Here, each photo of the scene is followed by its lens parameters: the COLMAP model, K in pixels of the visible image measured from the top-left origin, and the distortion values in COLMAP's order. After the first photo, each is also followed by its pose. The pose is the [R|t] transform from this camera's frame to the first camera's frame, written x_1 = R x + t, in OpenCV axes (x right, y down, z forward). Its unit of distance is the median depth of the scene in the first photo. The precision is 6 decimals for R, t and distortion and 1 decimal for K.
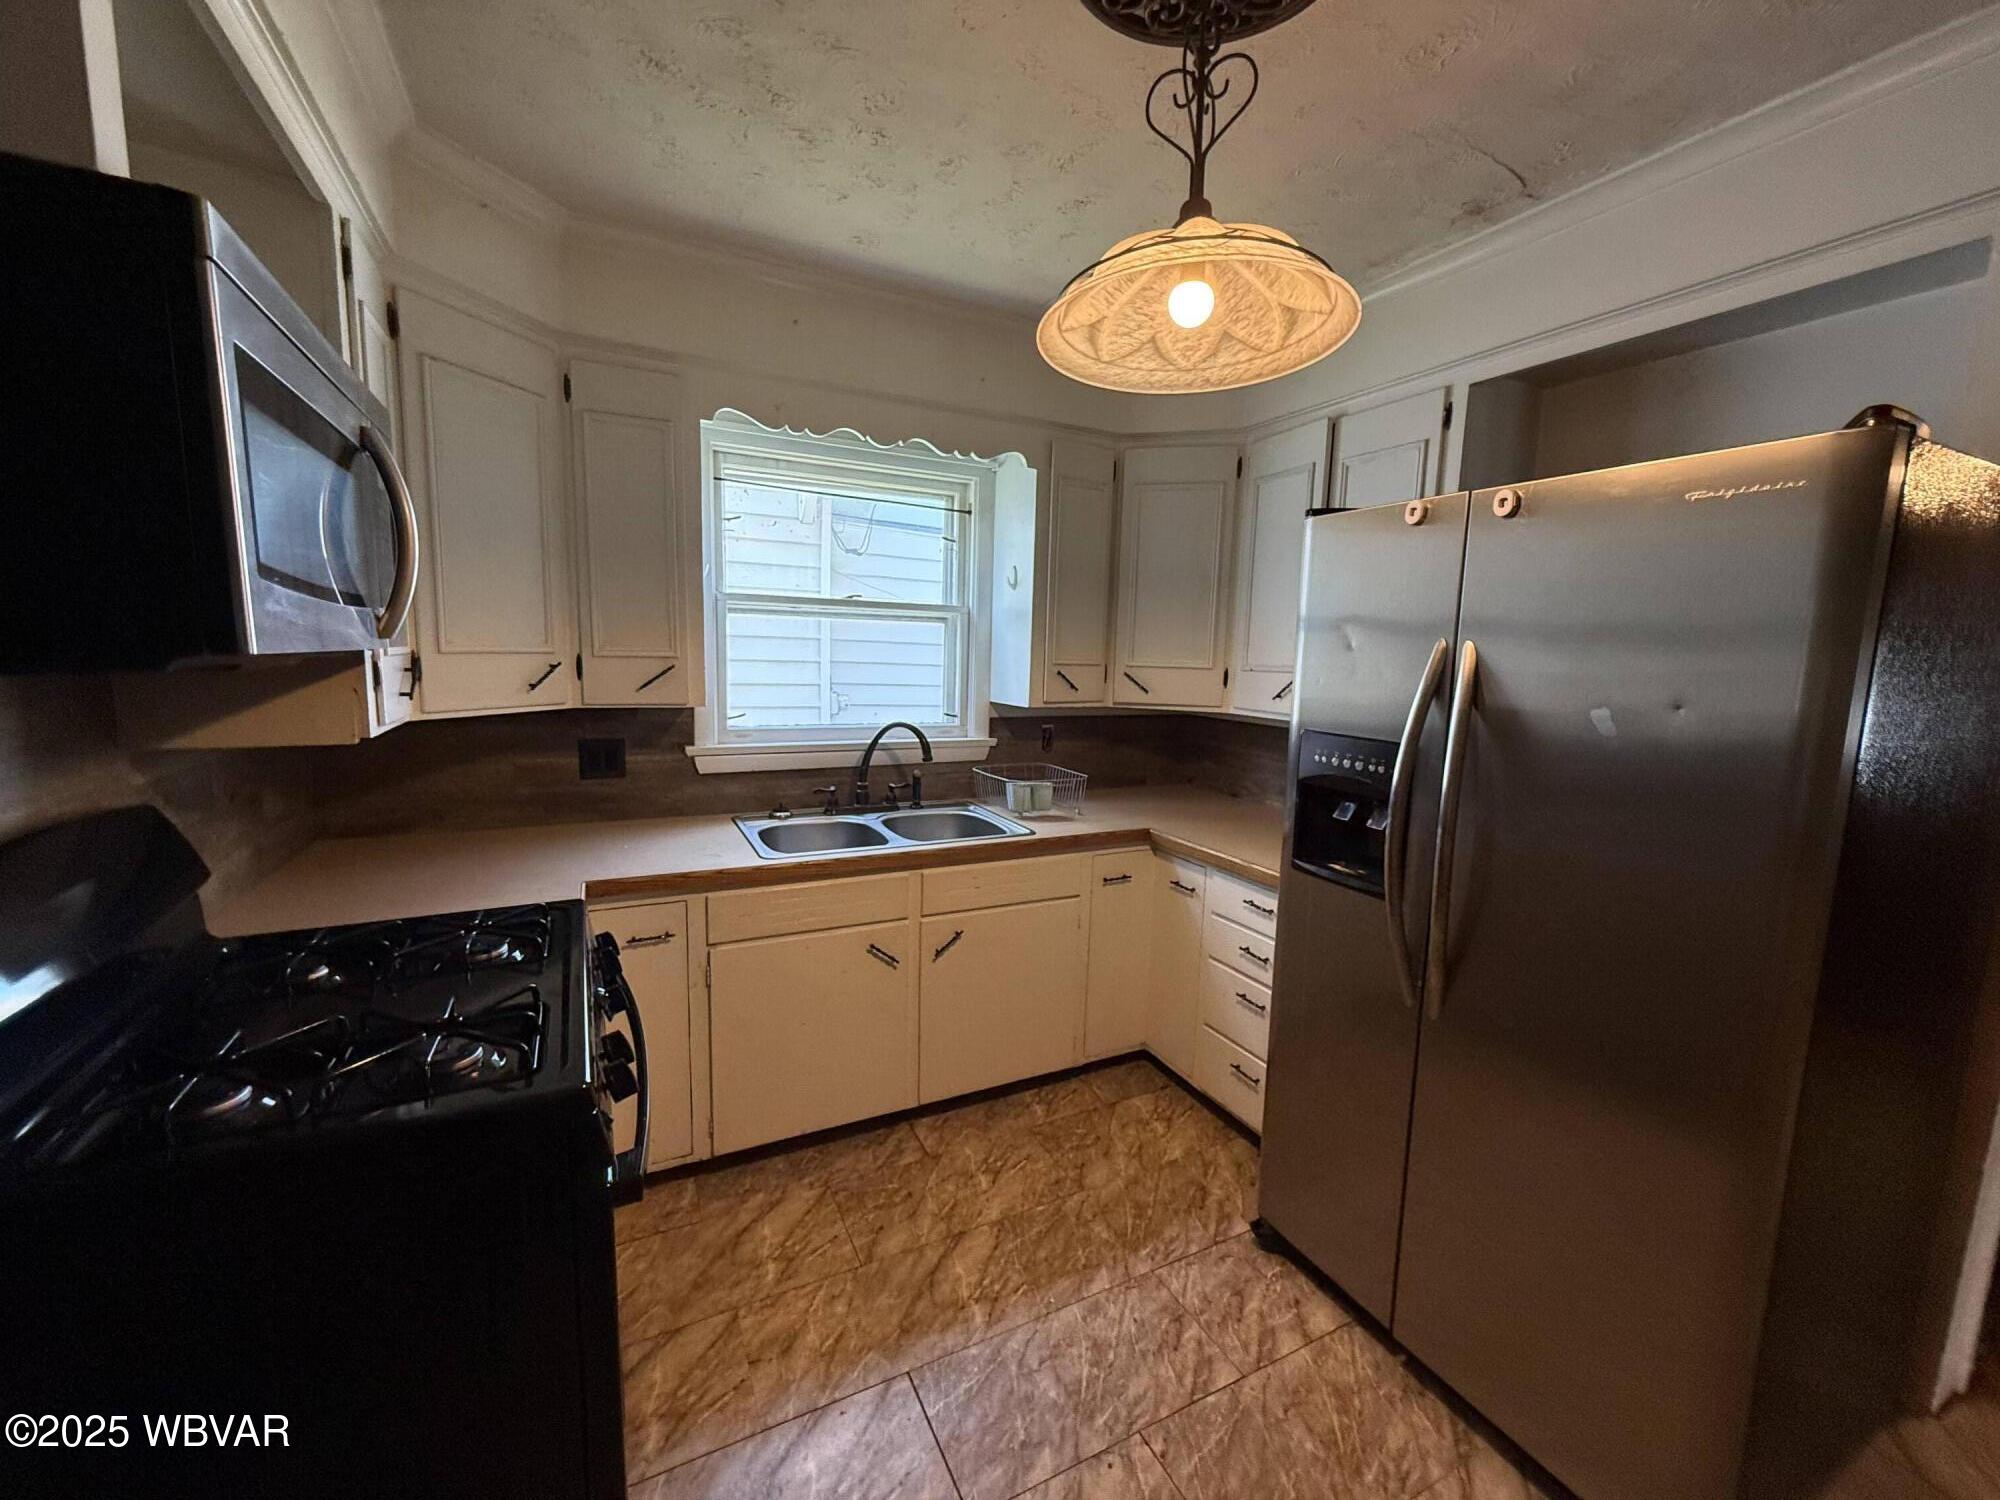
lens RADIAL K [[796.3, 0, 1005.8], [0, 796.3, 751.4], [0, 0, 1]] dist [-0.002993, 0.000357]
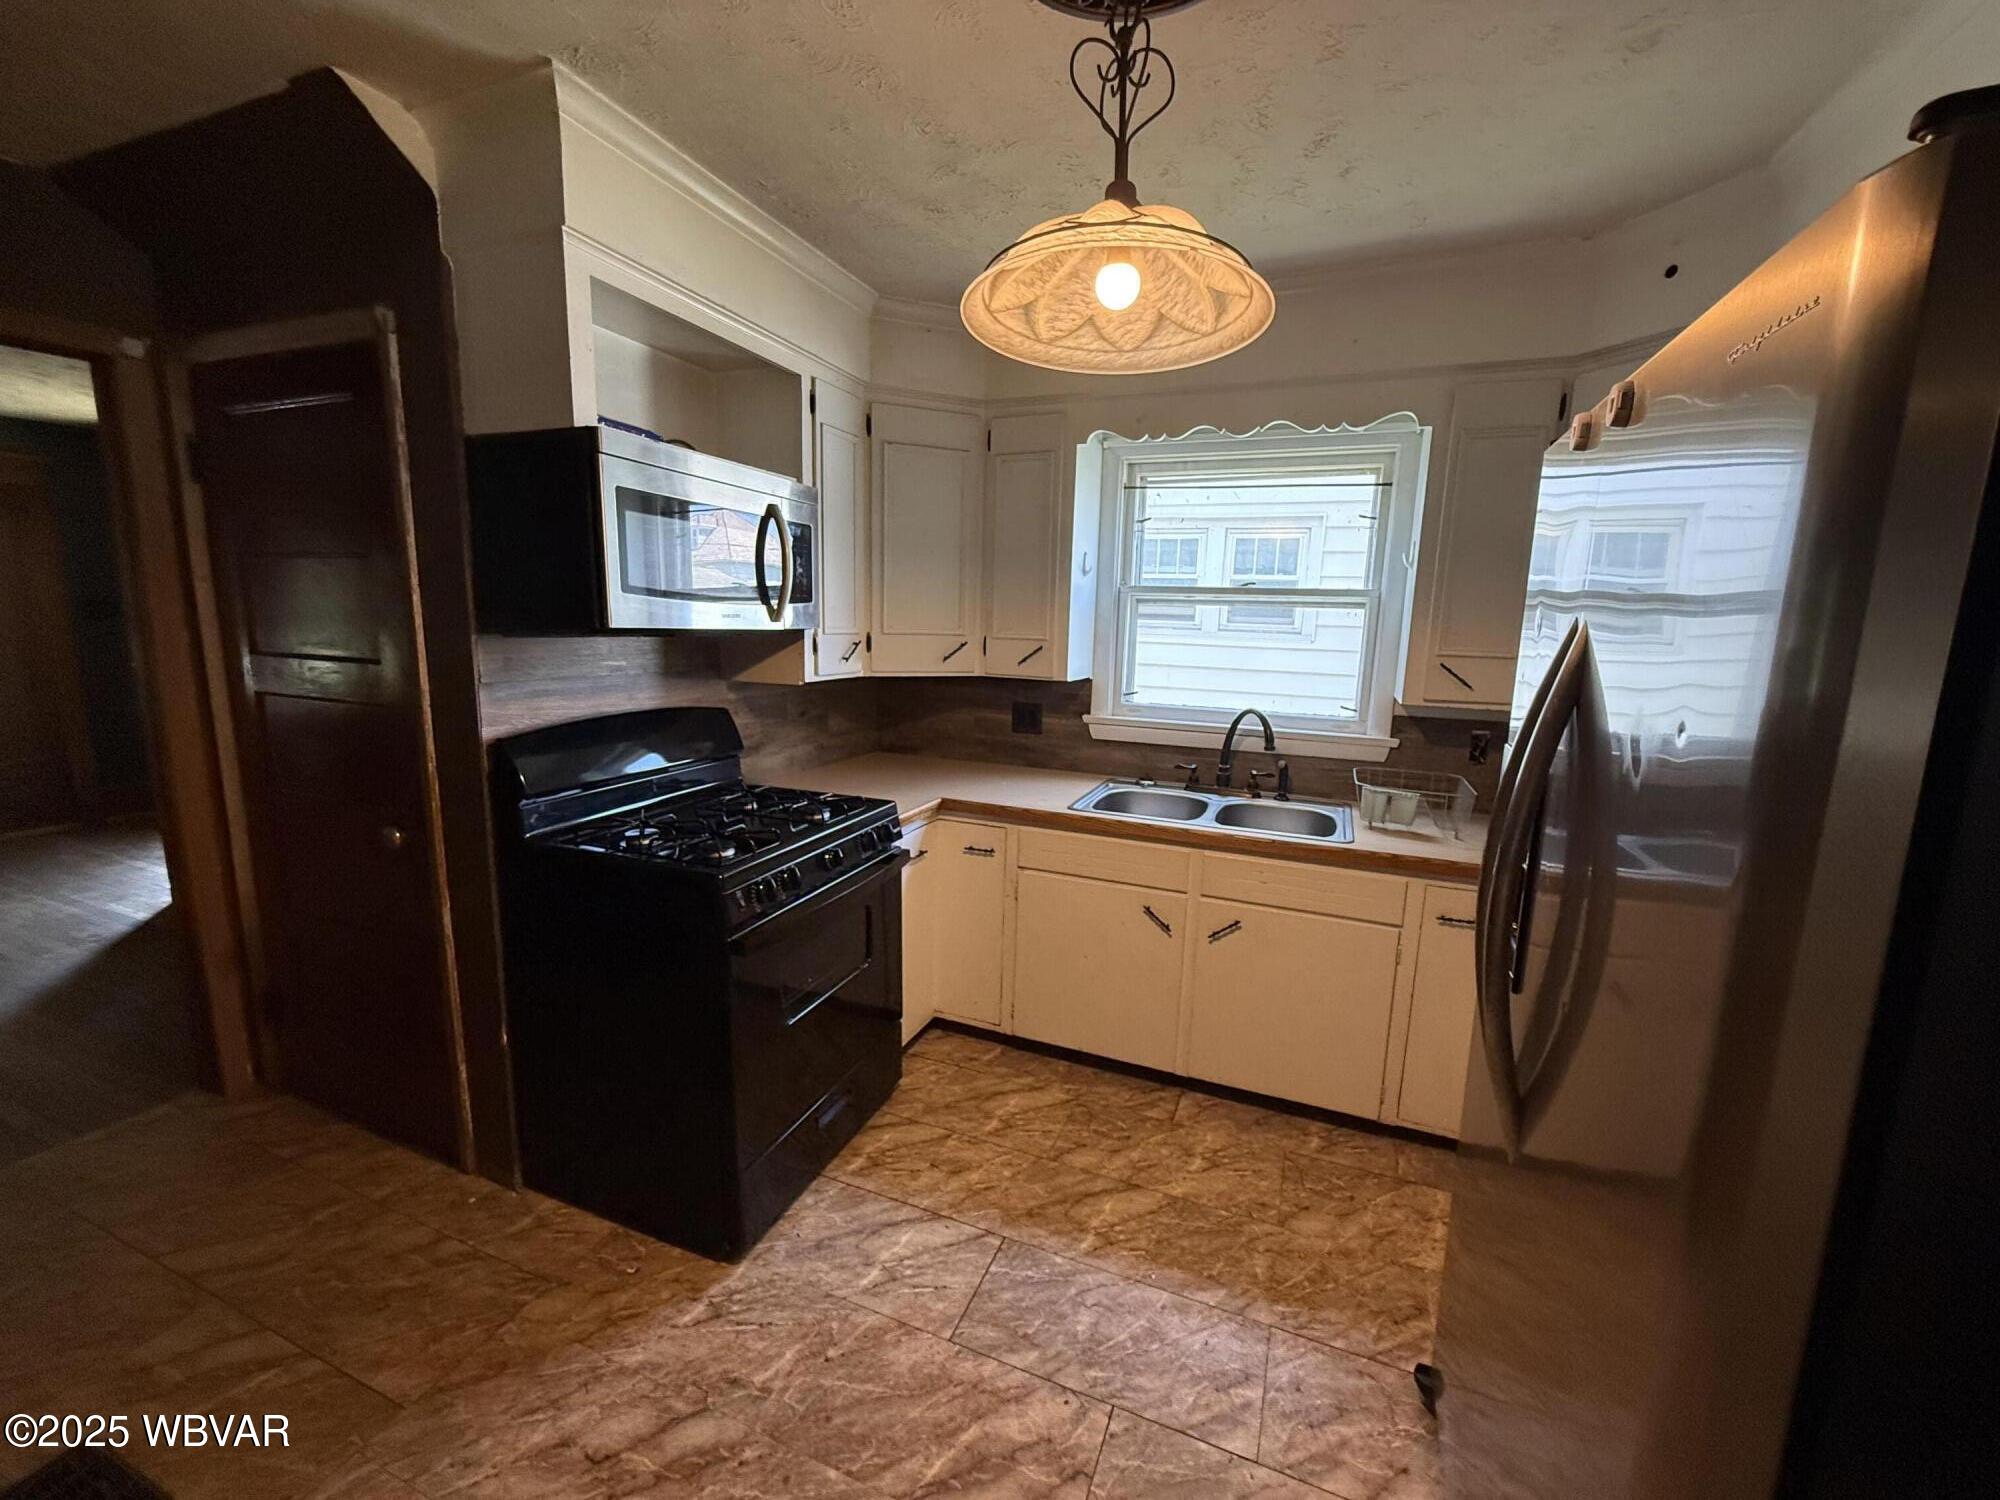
lens RADIAL K [[796.3, 0, 1008.2], [0, 796.3, 750.6], [0, 0, 1]] dist [-0.002993, 0.000357]
pose [[0.654300, 0.115487, -0.747365, 0.580097], [-0.110207, 0.992282, 0.056849, -0.010805], [0.748162, 0.045169, 0.661977, 0.151459]]
